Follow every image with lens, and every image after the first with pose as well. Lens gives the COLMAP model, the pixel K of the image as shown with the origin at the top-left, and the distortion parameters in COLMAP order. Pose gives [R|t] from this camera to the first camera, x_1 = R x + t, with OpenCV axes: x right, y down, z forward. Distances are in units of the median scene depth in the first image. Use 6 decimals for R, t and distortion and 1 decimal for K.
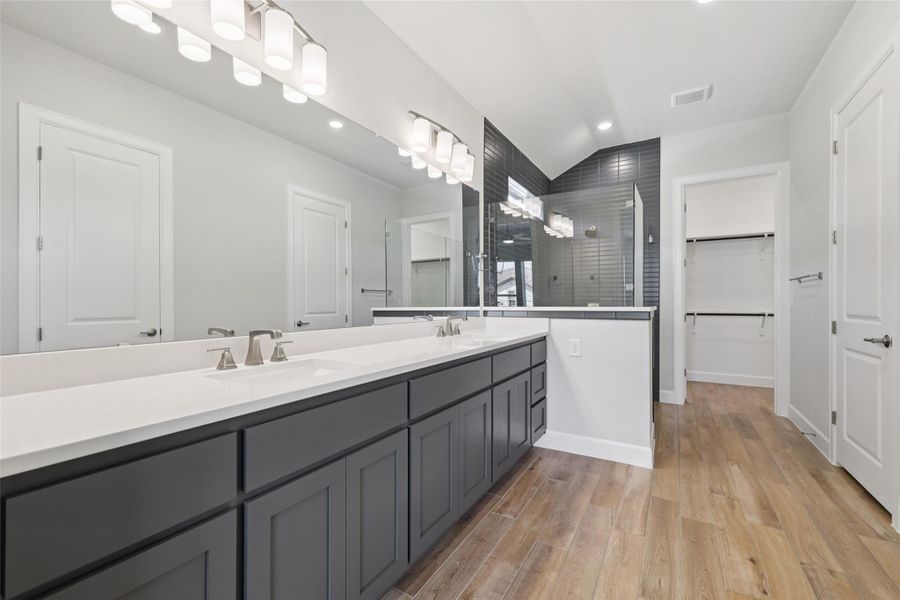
lens RADIAL K [[377.9, 0, 454.2], [0, 377.9, 303.4], [0, 0, 1]] dist [0.000004, -0.000382]
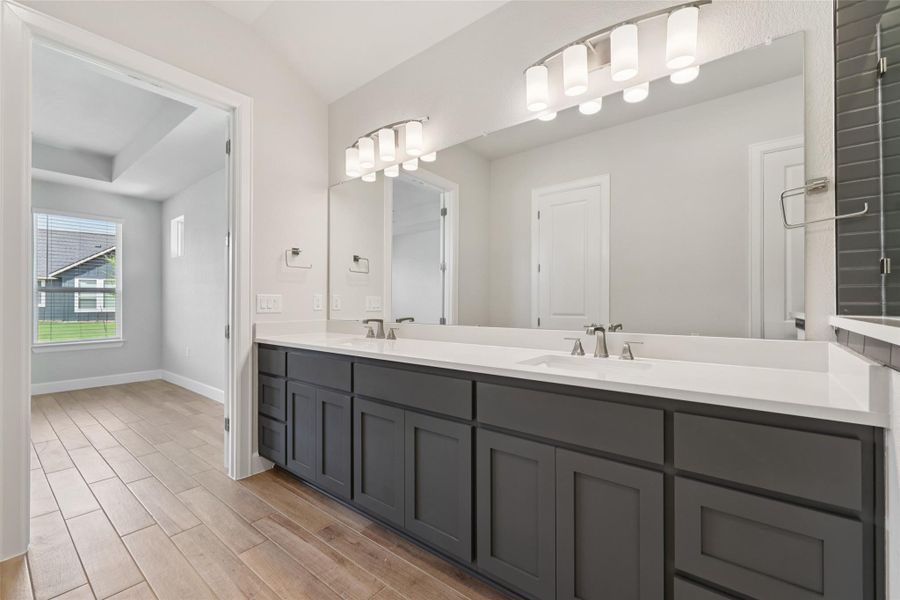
lens RADIAL K [[377.9, 0, 457.6], [0, 377.9, 304.9], [0, 0, 1]] dist [0.000004, -0.000382]
pose [[-0.134448, 0.011921, -0.990849, 0.847915], [0.003018, 0.999928, 0.011621, -0.016901], [0.990916, -0.001428, -0.134474, 1.136069]]
